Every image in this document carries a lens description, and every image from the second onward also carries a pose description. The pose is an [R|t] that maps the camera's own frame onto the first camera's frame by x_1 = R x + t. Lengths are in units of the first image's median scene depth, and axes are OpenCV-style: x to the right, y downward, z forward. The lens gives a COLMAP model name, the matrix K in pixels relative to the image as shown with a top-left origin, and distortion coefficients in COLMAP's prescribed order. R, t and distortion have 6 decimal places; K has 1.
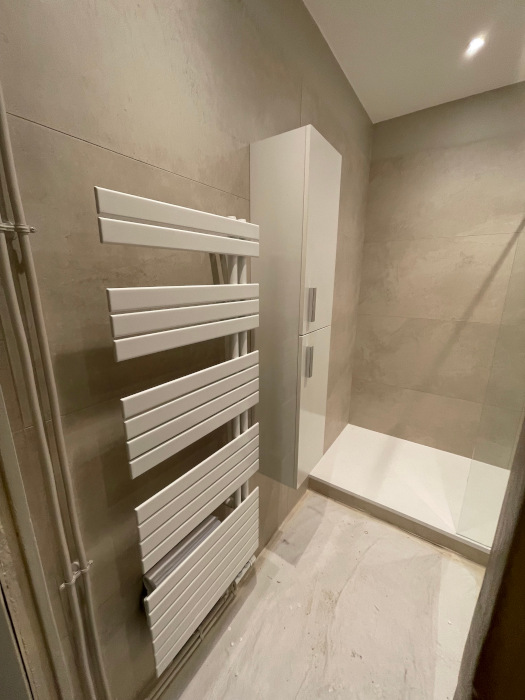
lens RADIAL K [[283.0, 0, 261.3], [0, 283.0, 348.5], [0, 0, 1]] dist [-0.006836, 0.000317]
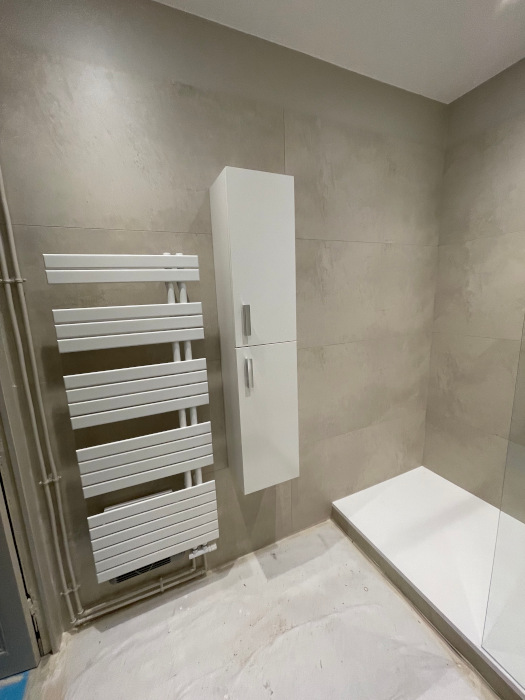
lens RADIAL K [[283.0, 0, 258.5], [0, 283.0, 348.1], [0, 0, 1]] dist [-0.006836, 0.000317]
pose [[0.853037, 0.058199, -0.518595, 0.640740], [-0.085314, 0.995945, -0.028564, -0.016777], [0.514829, 0.068610, 0.854543, 0.085091]]
